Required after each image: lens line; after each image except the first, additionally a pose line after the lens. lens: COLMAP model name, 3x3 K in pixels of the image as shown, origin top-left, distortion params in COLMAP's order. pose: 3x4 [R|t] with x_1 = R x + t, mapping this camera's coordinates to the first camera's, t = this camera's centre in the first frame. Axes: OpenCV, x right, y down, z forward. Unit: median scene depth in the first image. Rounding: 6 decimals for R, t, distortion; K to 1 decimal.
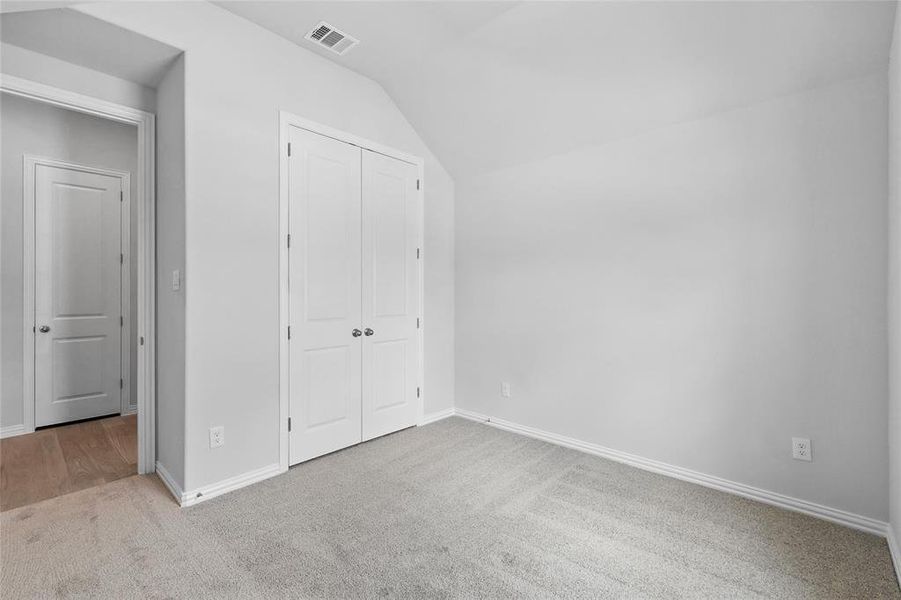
lens RADIAL K [[394.4, 0, 455.8], [0, 394.4, 294.9], [0, 0, 1]] dist [-0.001705, 0.000404]
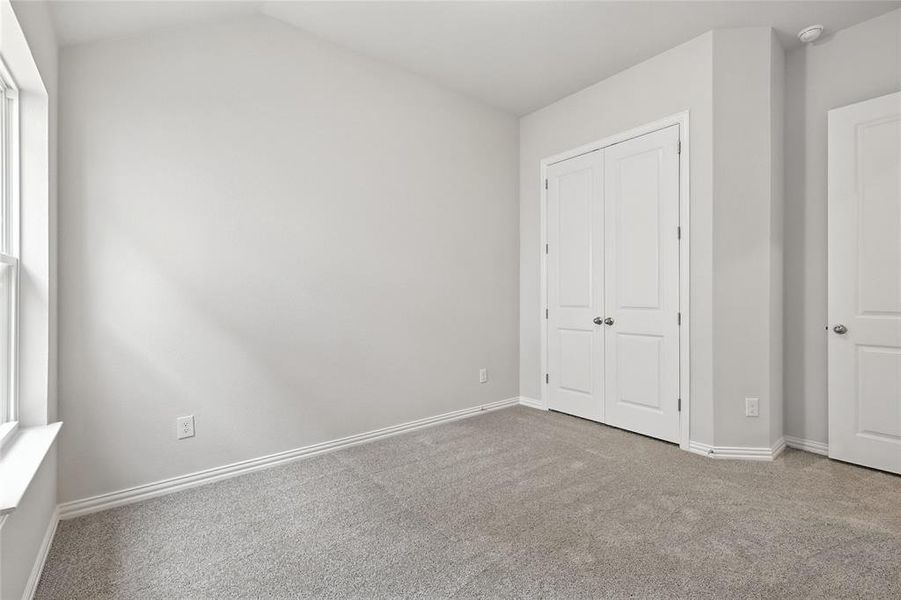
lens RADIAL K [[394.4, 0, 455.8], [0, 394.4, 294.9], [0, 0, 1]] dist [-0.001705, 0.000404]
pose [[-0.142054, 0.003686, -0.989852, 0.879695], [0.001445, 0.999993, 0.003517, 0.019836], [0.989858, -0.000931, -0.142058, 0.755689]]
